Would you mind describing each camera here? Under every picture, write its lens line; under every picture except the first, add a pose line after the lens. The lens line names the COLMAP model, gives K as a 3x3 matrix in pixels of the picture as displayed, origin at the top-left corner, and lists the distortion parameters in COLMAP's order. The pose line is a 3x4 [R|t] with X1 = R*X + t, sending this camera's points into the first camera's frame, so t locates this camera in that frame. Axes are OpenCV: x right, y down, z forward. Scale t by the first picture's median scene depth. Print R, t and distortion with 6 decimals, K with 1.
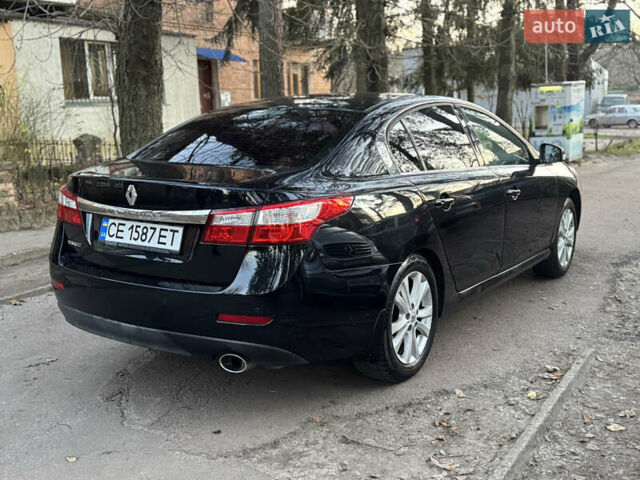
lens RADIAL K [[679.8, 0, 320.0], [0, 679.8, 240.0], [0, 0, 1]] dist [0.074365, 0.001969]
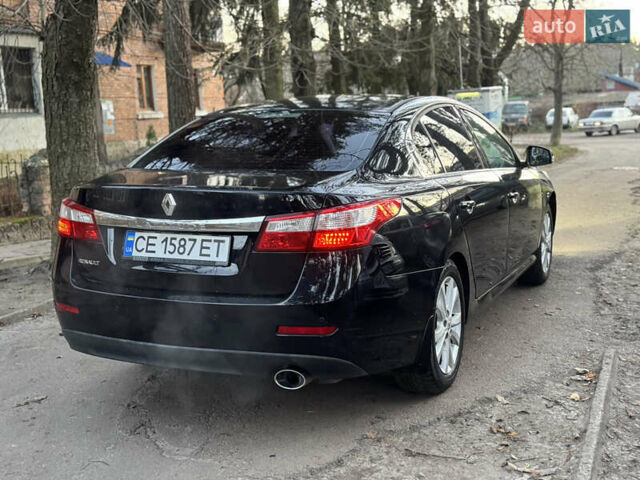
lens RADIAL K [[758.5, 0, 320.0], [0, 758.5, 240.0], [0, 0, 1]] dist [0.093475, -0.051474]
pose [[0.988912, -0.037457, 0.143698, -0.200491], [0.042081, 0.998685, -0.029275, 0.018804], [-0.142412, 0.034997, 0.989189, -0.041718]]
